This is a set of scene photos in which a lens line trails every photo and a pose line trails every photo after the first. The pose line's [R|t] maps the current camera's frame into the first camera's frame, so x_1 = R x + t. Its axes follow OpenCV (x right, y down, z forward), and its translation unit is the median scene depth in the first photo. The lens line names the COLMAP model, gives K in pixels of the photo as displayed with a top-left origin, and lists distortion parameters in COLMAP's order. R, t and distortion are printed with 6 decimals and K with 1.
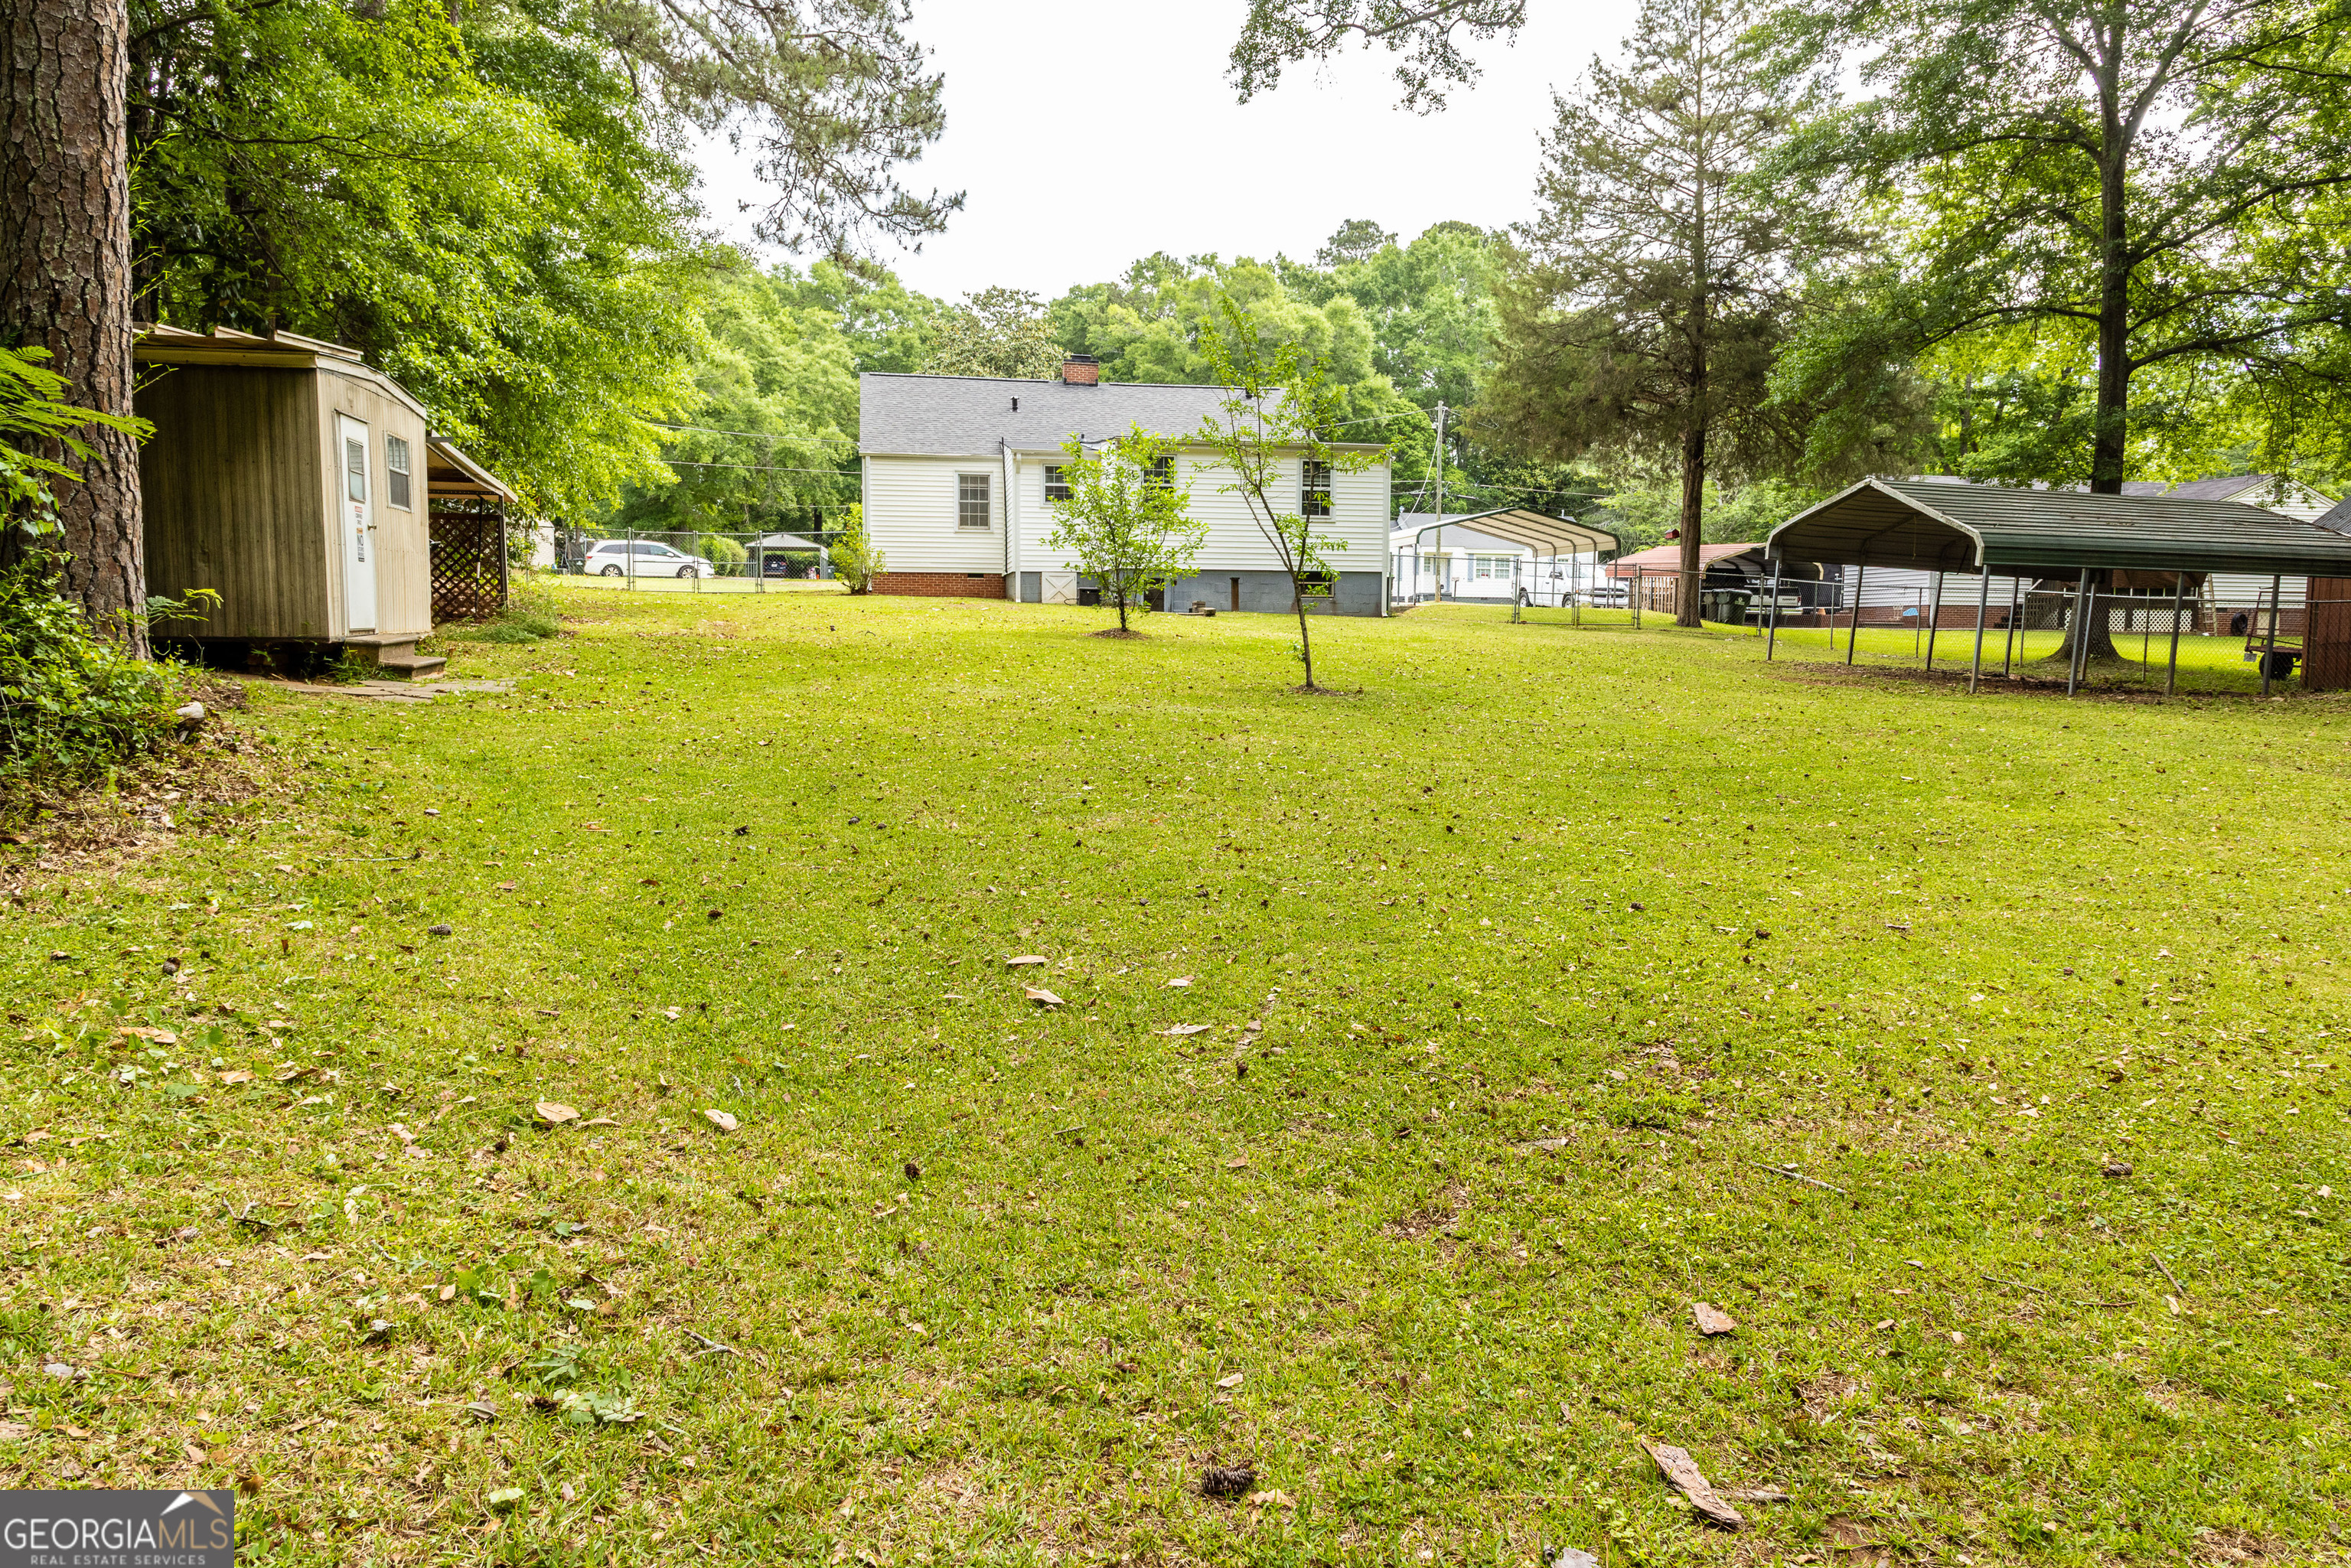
lens RADIAL K [[1594.4, 0, 1175.5], [0, 1594.4, 784.0], [0, 0, 1]] dist [-0.005885, 0.003707]
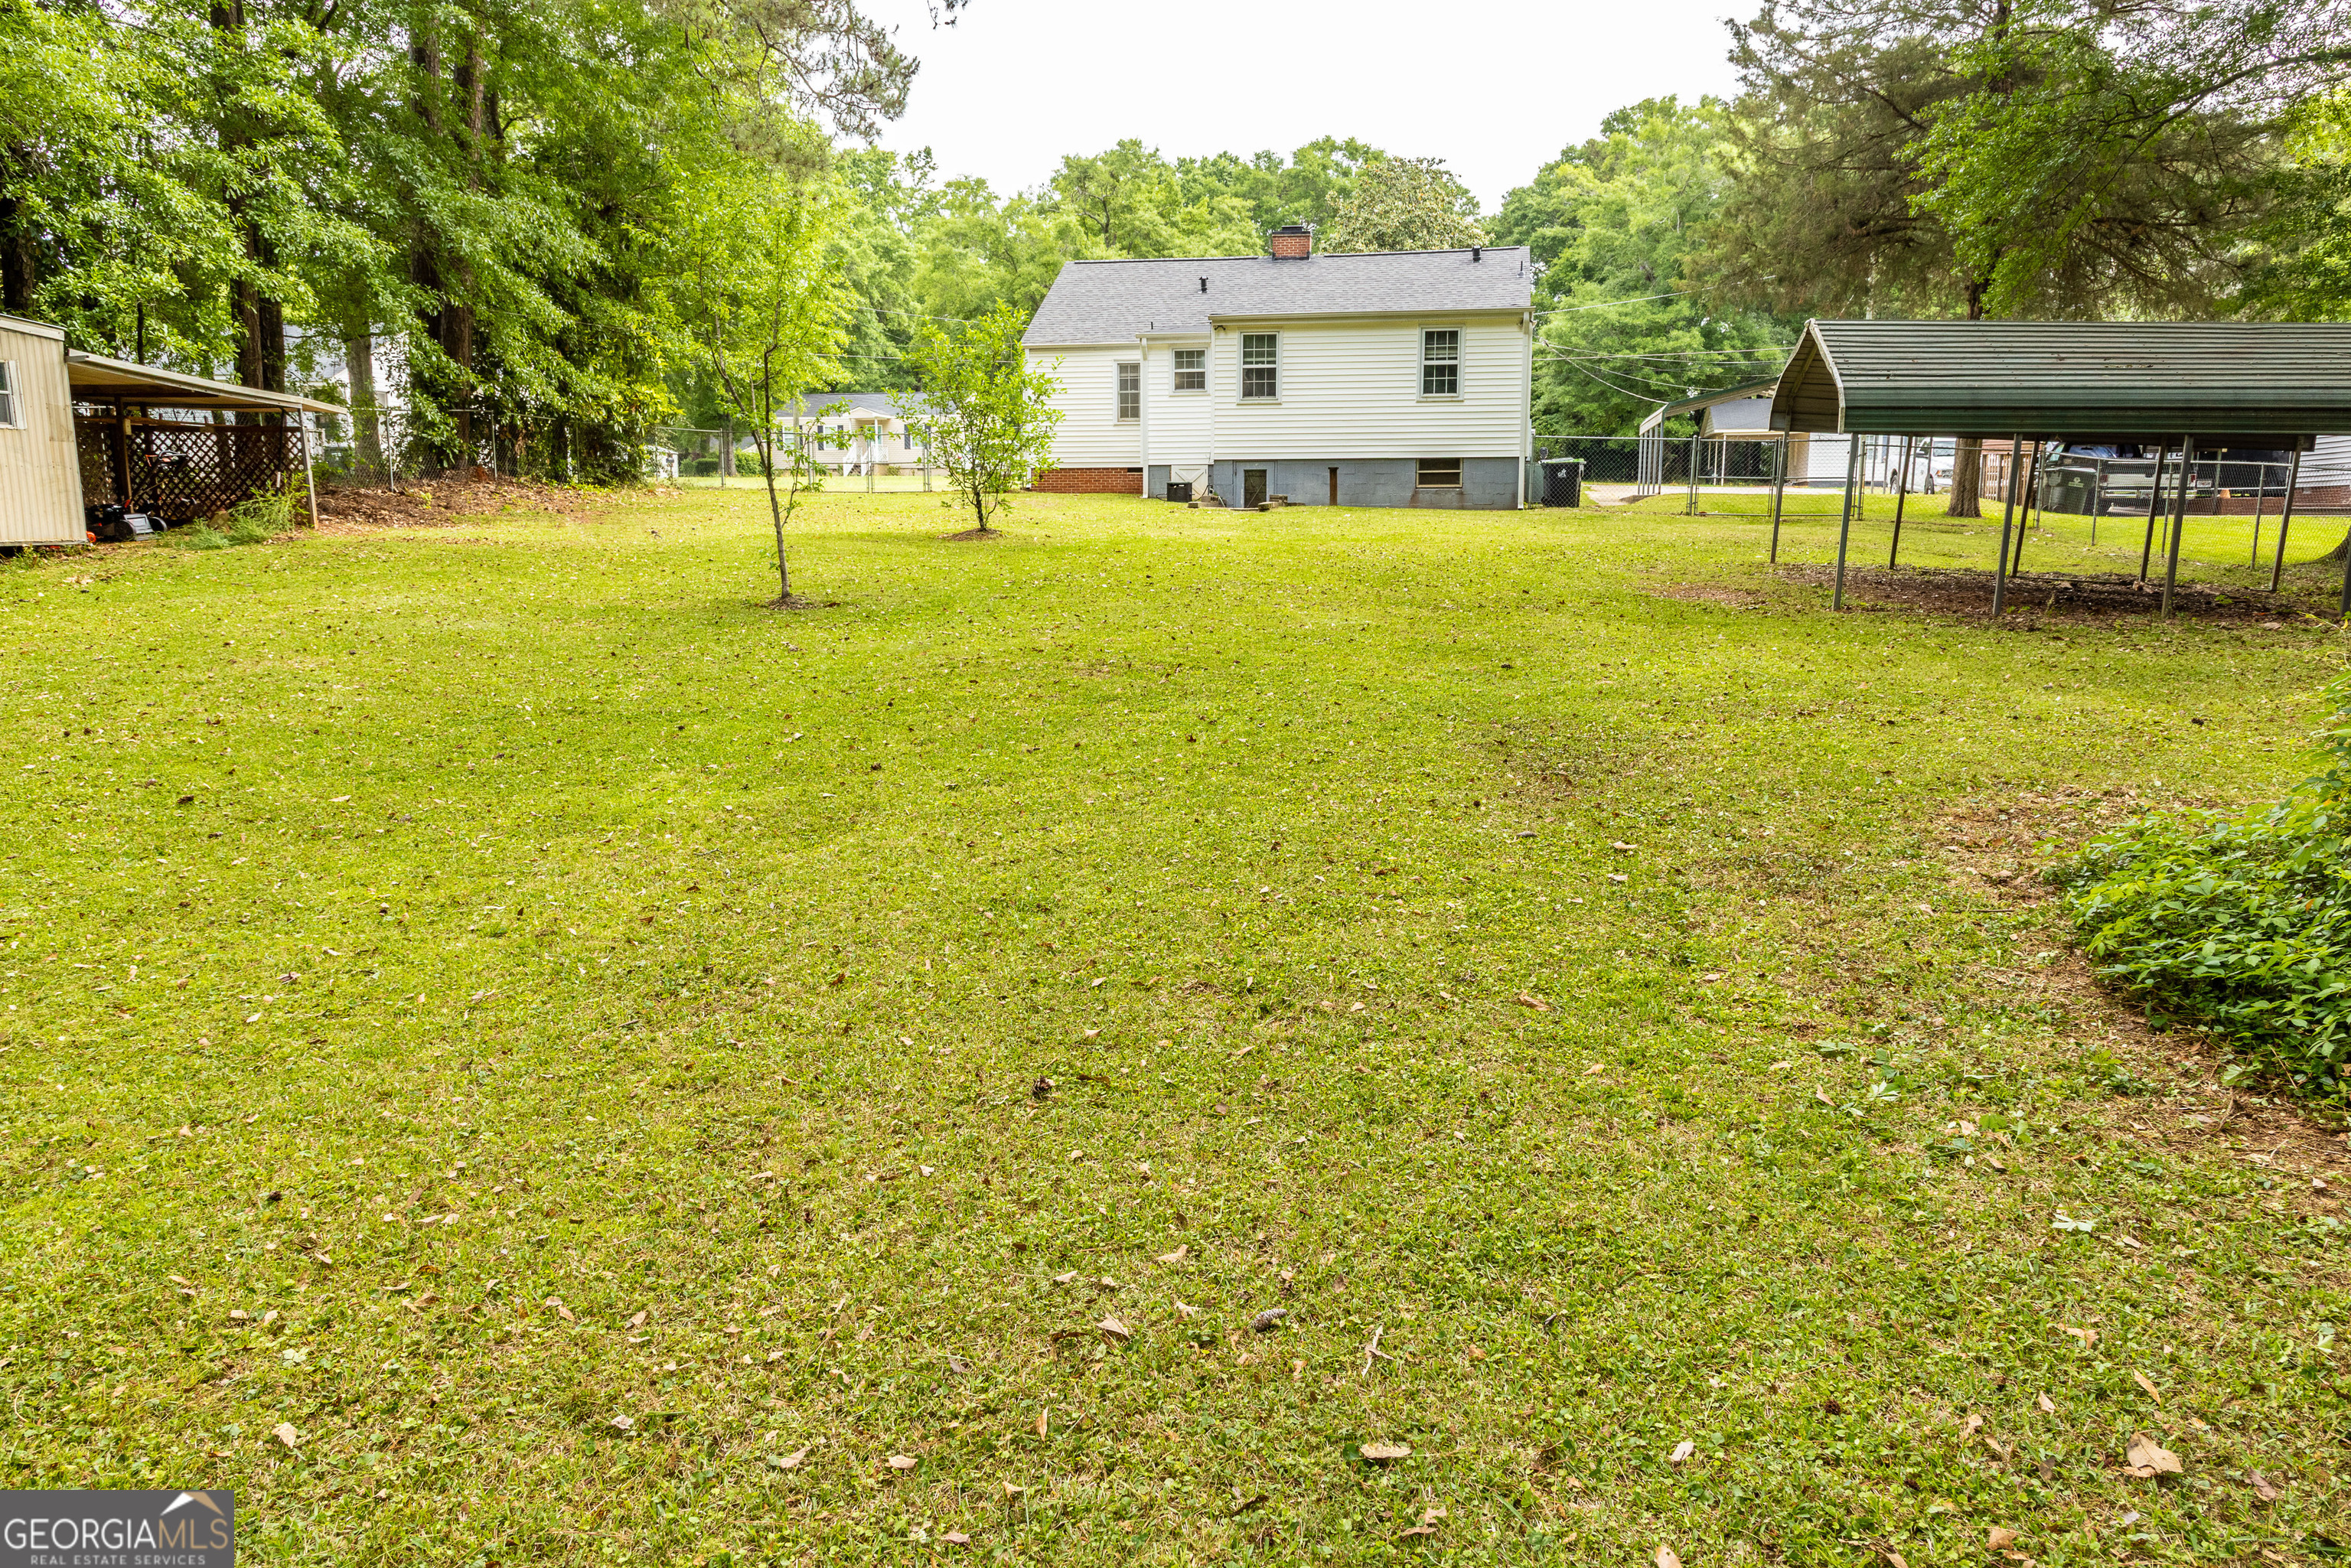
lens RADIAL K [[1594.4, 0, 1175.5], [0, 1594.4, 784.0], [0, 0, 1]] dist [-0.005885, 0.003707]
pose [[0.926179, 0.052819, -0.373367, 0.280979], [-0.027836, 0.997017, 0.071993, -0.013211], [0.376056, -0.056285, 0.924886, 0.120134]]
